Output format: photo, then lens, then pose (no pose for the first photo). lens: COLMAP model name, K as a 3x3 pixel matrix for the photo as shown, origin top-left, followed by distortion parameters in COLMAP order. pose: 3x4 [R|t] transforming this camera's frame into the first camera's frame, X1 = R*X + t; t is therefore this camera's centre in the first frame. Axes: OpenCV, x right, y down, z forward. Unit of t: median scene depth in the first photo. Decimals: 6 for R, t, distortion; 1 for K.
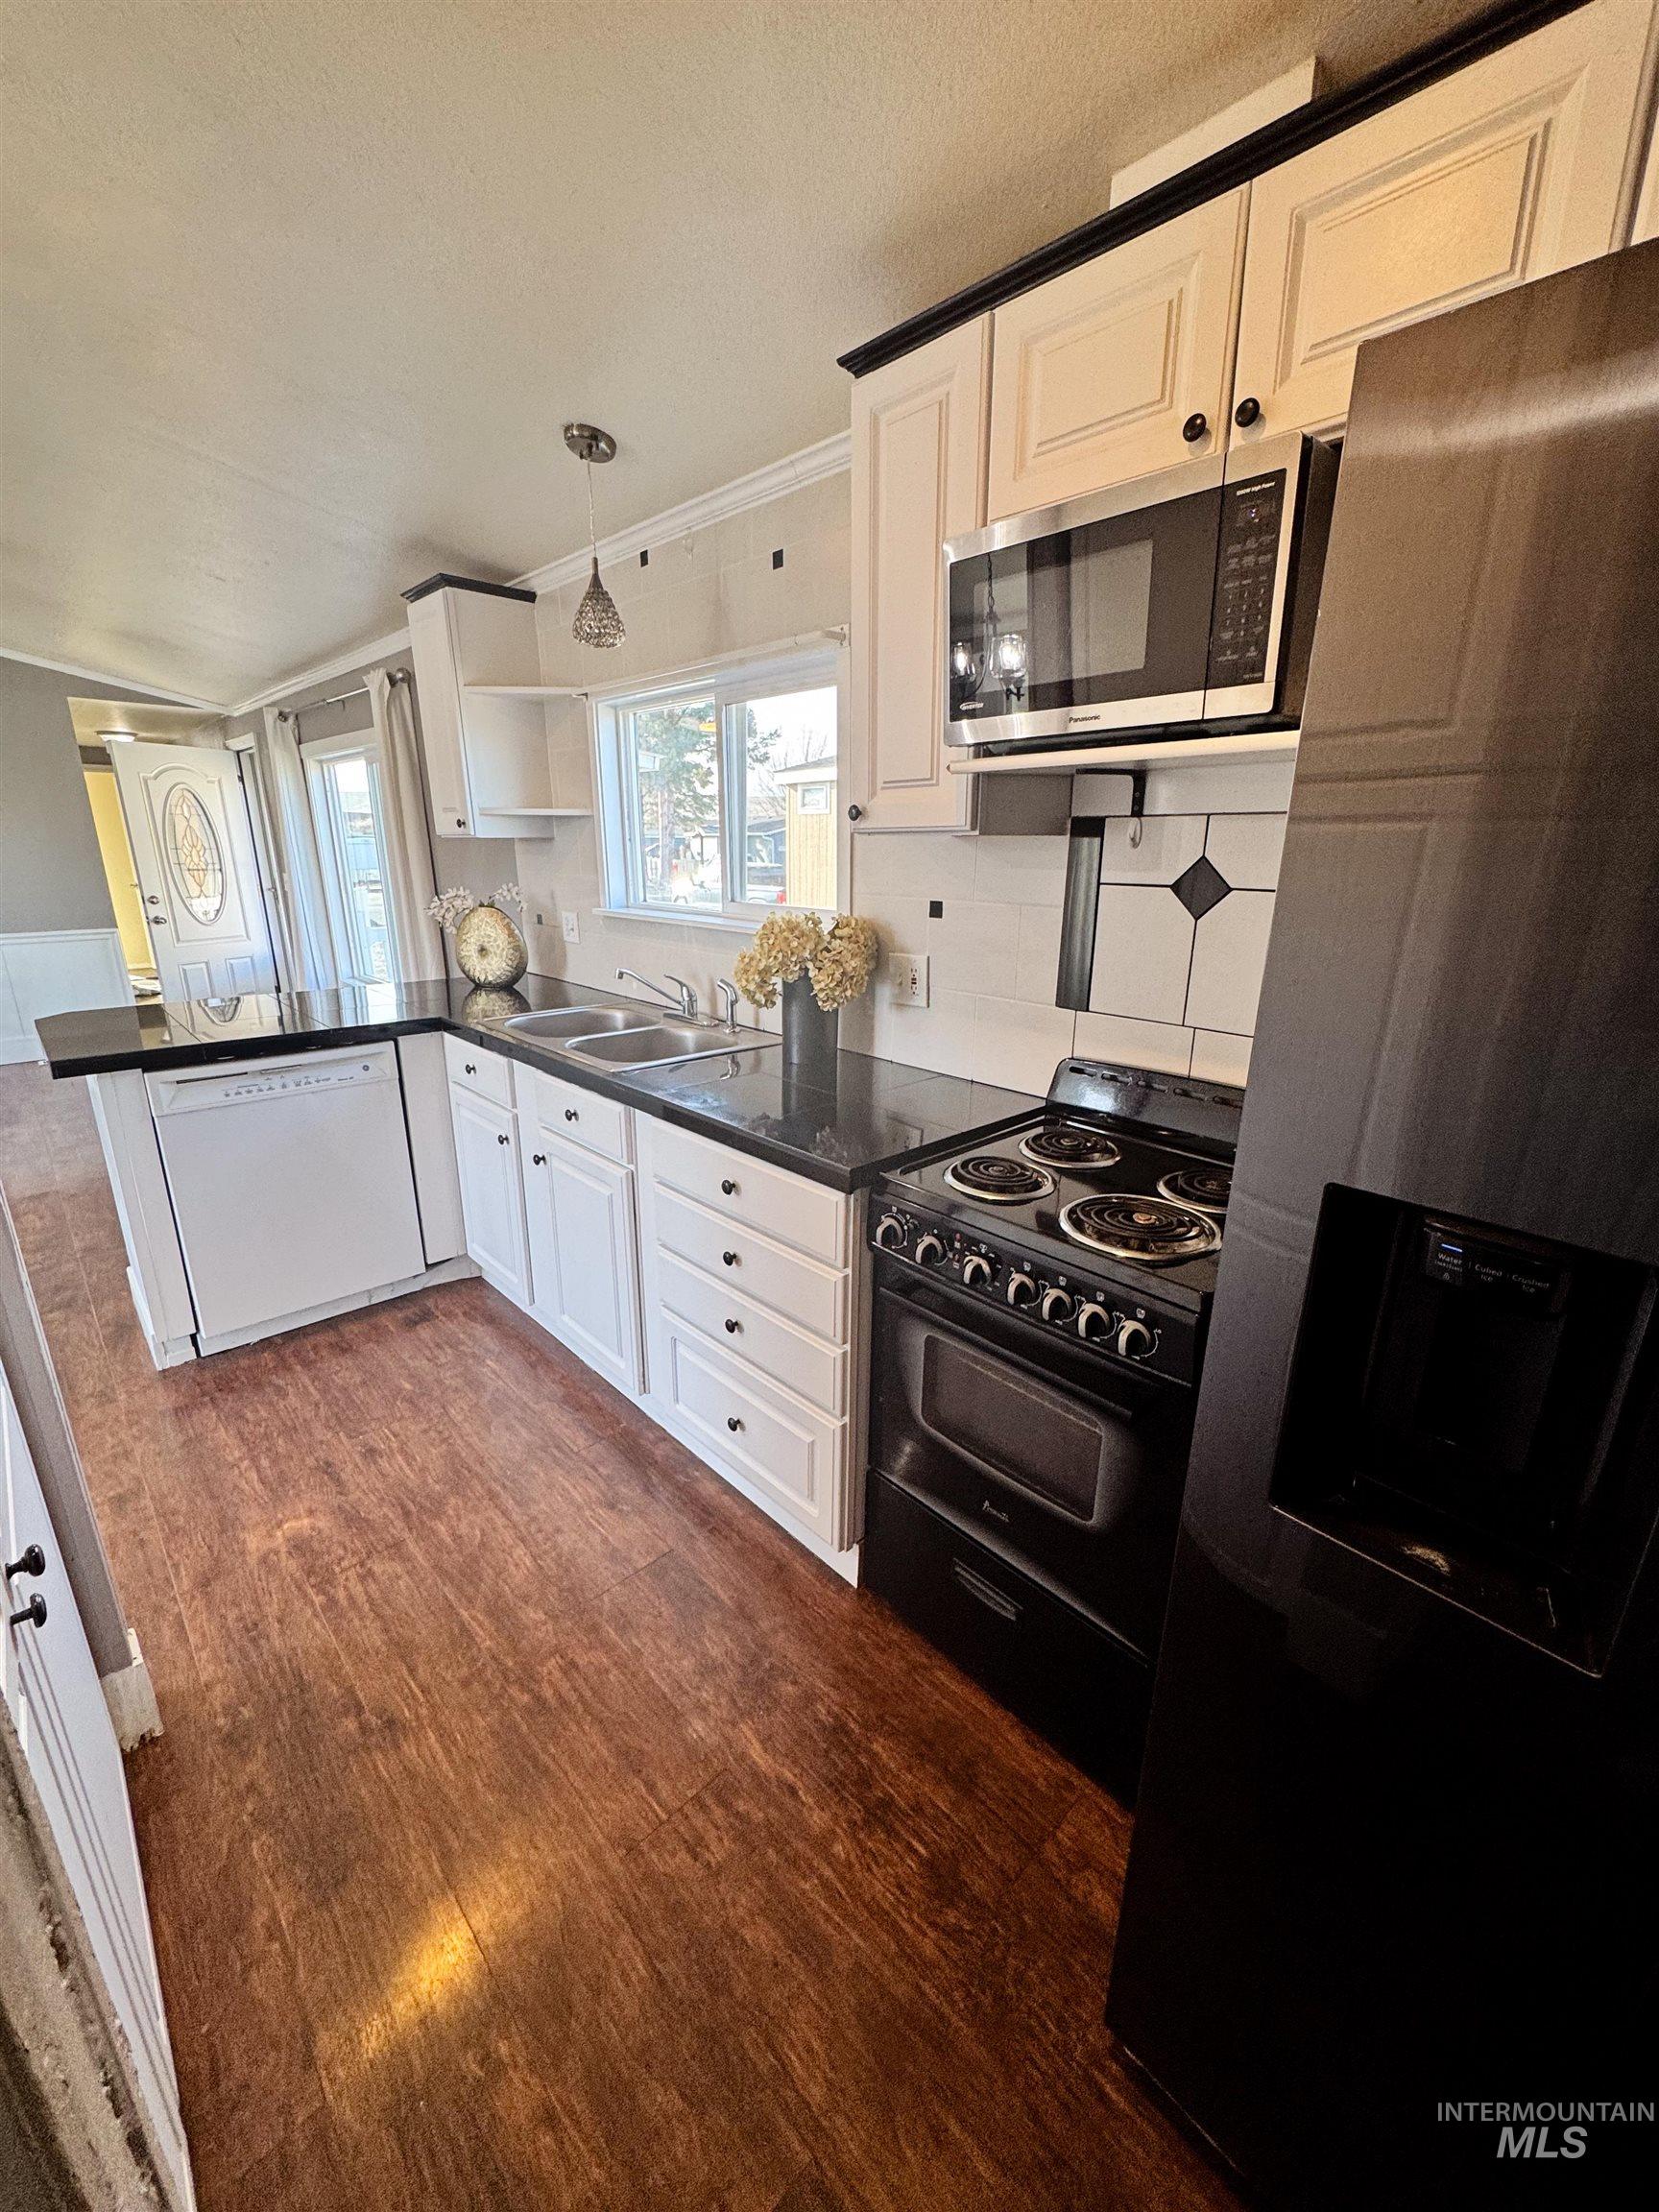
lens RADIAL K [[876.6, 0, 841.8], [0, 876.6, 1114.8], [0, 0, 1]] dist [-0.001952, 0.000847]
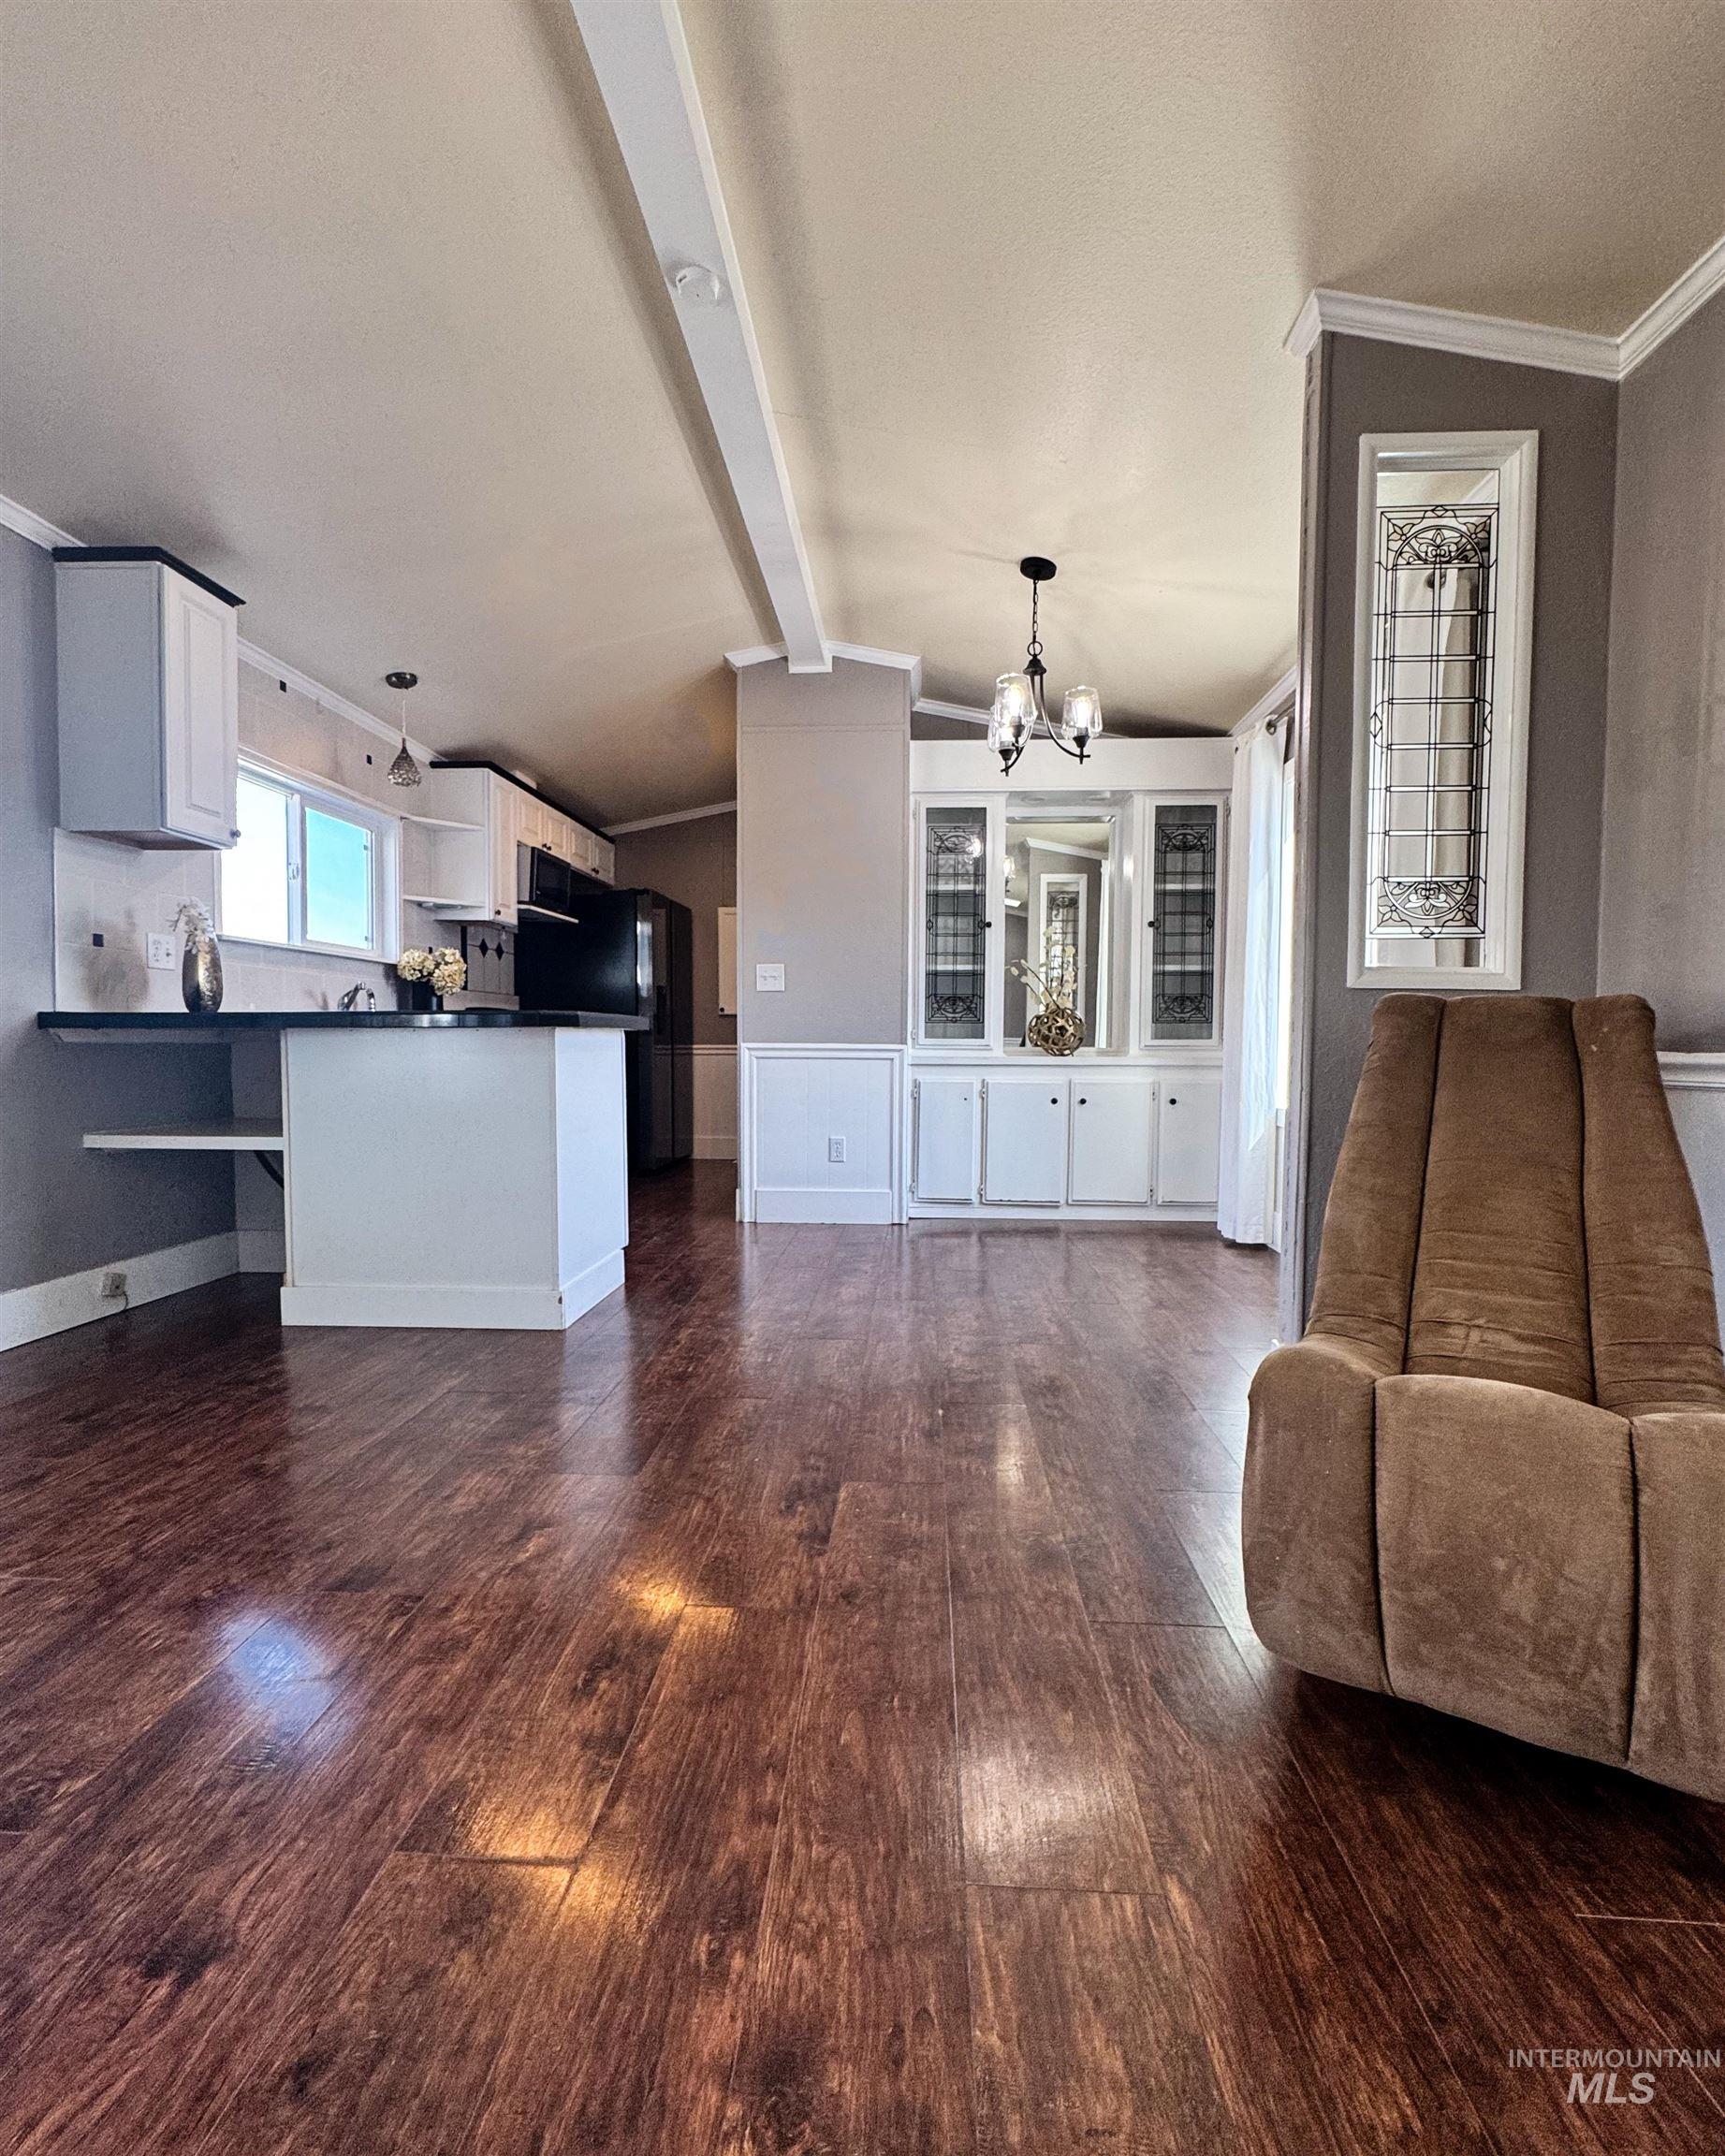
lens RADIAL K [[956.8, 0, 865.3], [0, 956.8, 1074.8], [0, 0, 1]] dist [-0.003127, -0.000467]
pose [[-0.679160, -0.040441, 0.732875, -2.730173], [0.203284, 0.949059, 0.240755, -0.332728], [-0.705278, 0.312492, -0.636342, 2.096340]]
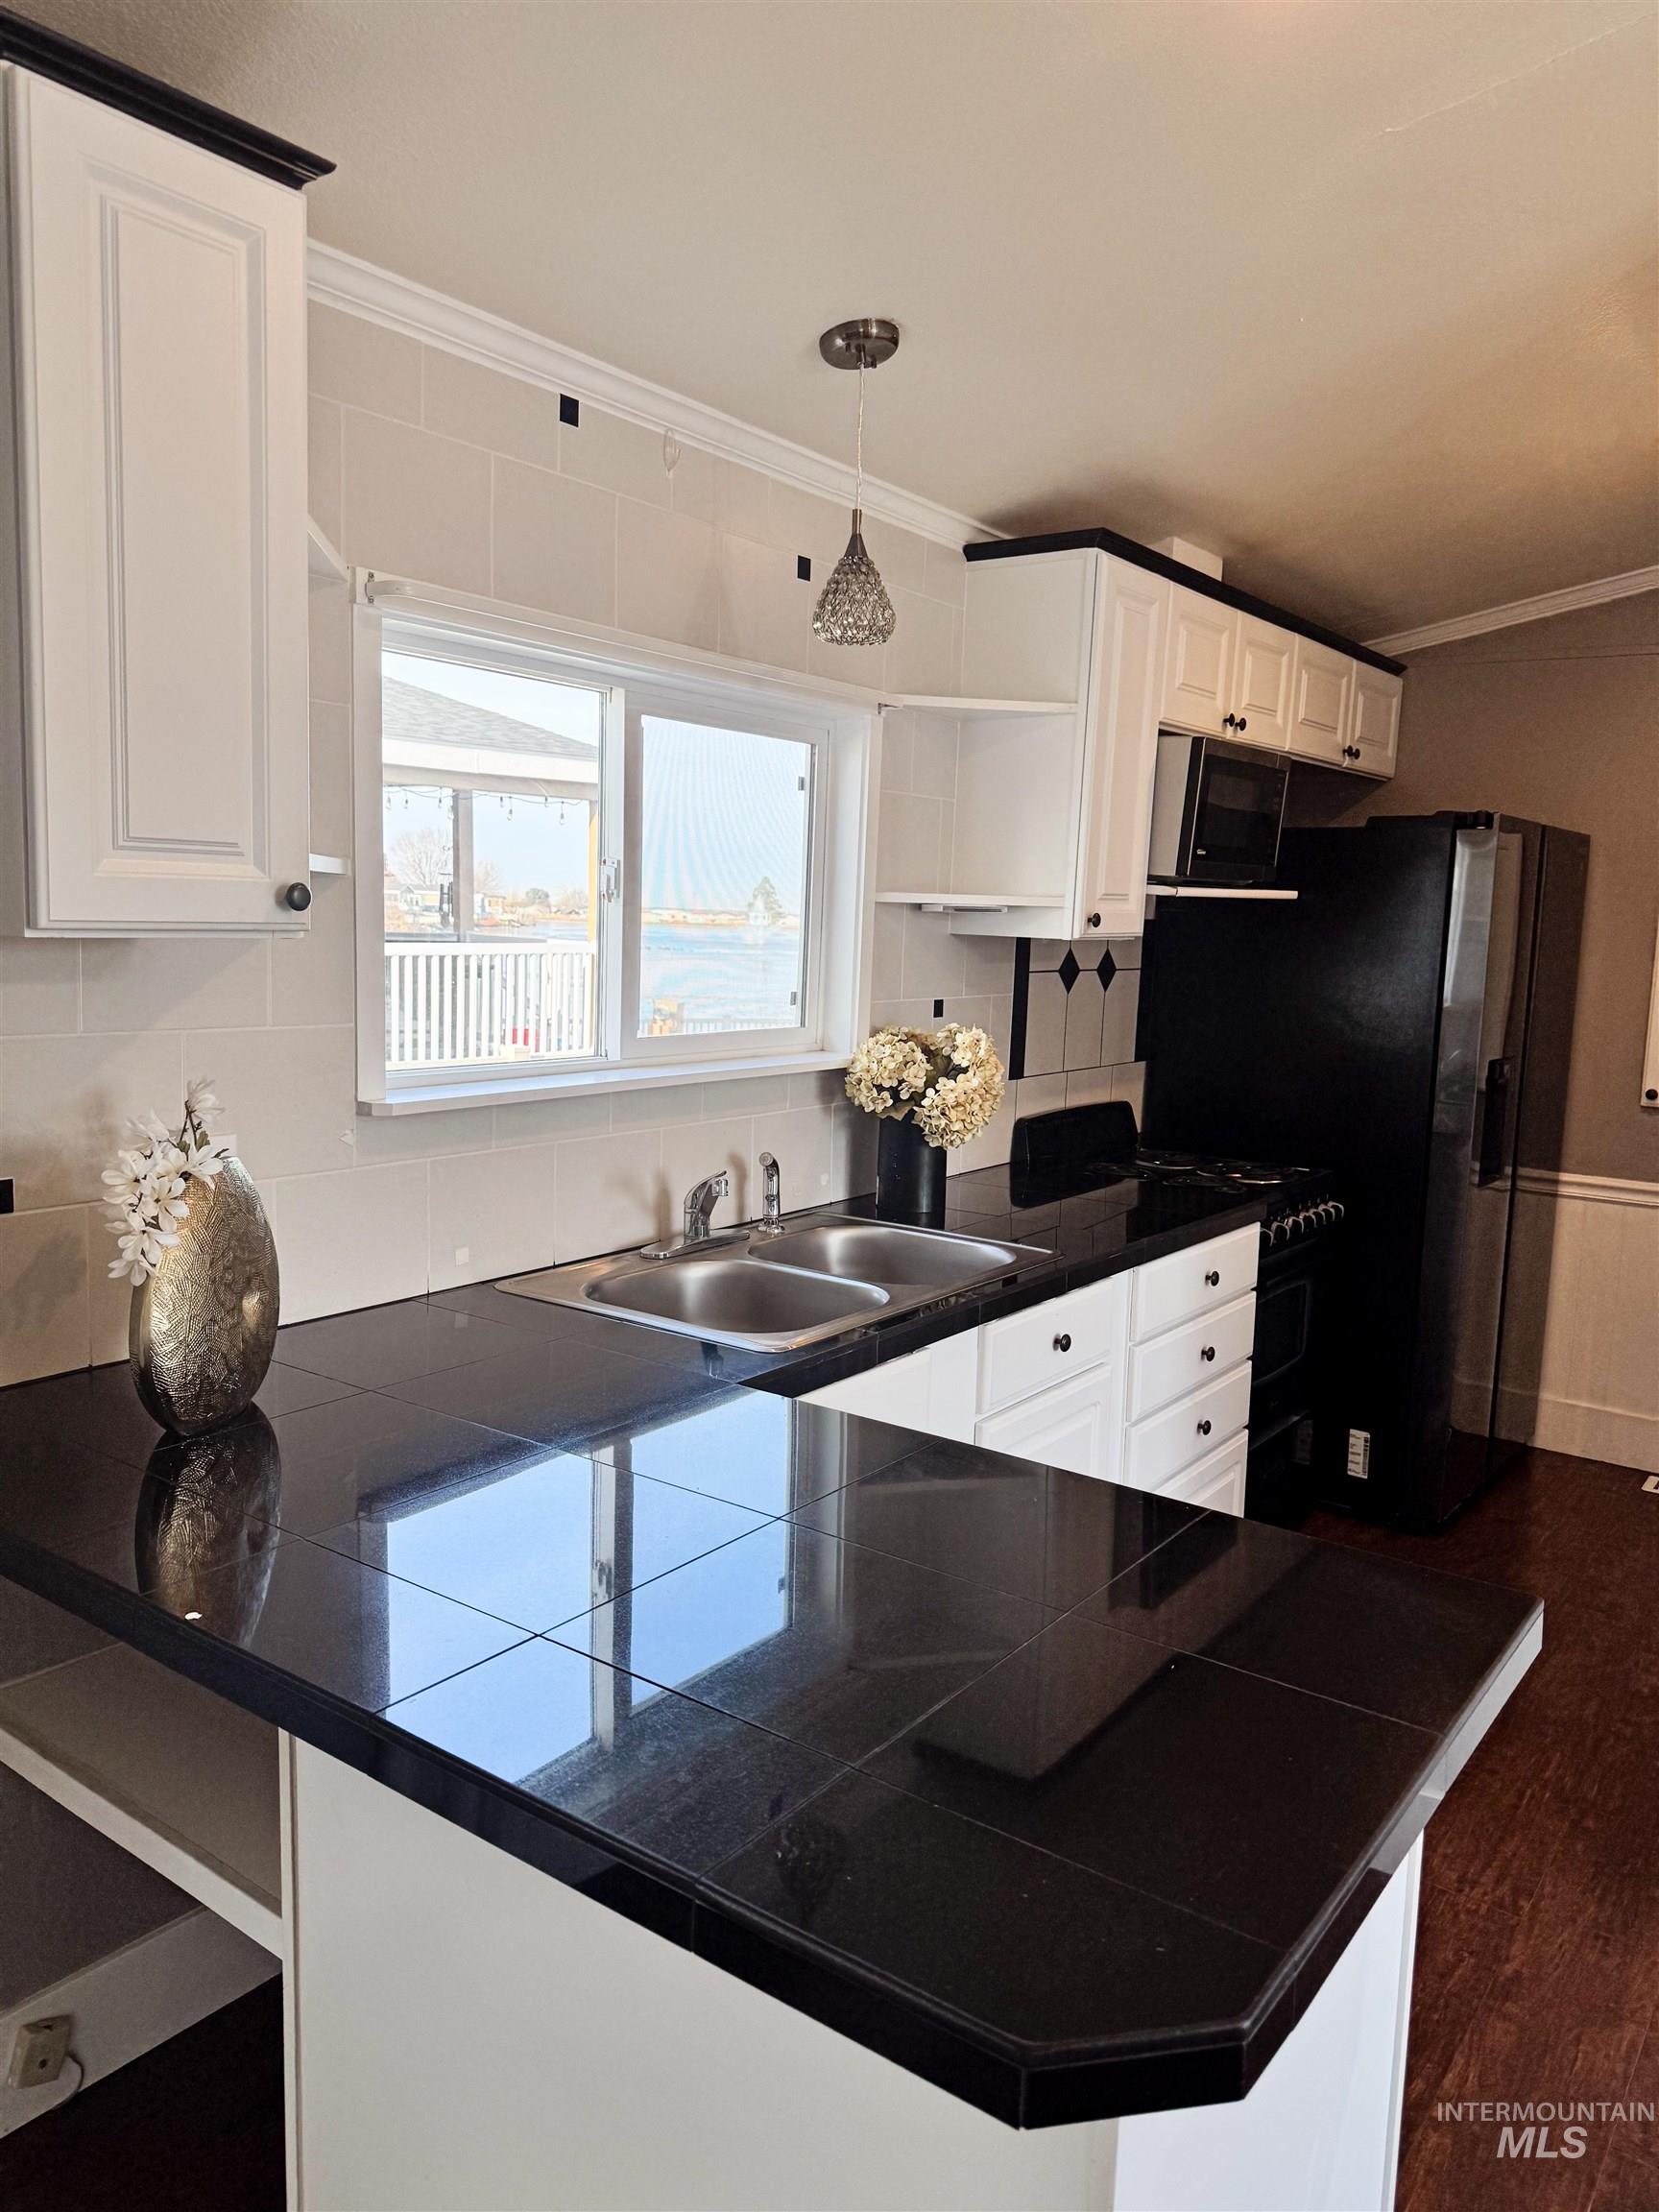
lens RADIAL K [[1547.0, 0, 824.9], [0, 1547.0, 1112.9], [0, 0, 1]] dist [0.032839, -0.024861]
pose [[-0.164514, -0.150044, 0.974896, -1.697076], [0.251796, 0.949228, 0.188584, -0.529305], [-0.953695, 0.276500, -0.118381, 1.515697]]
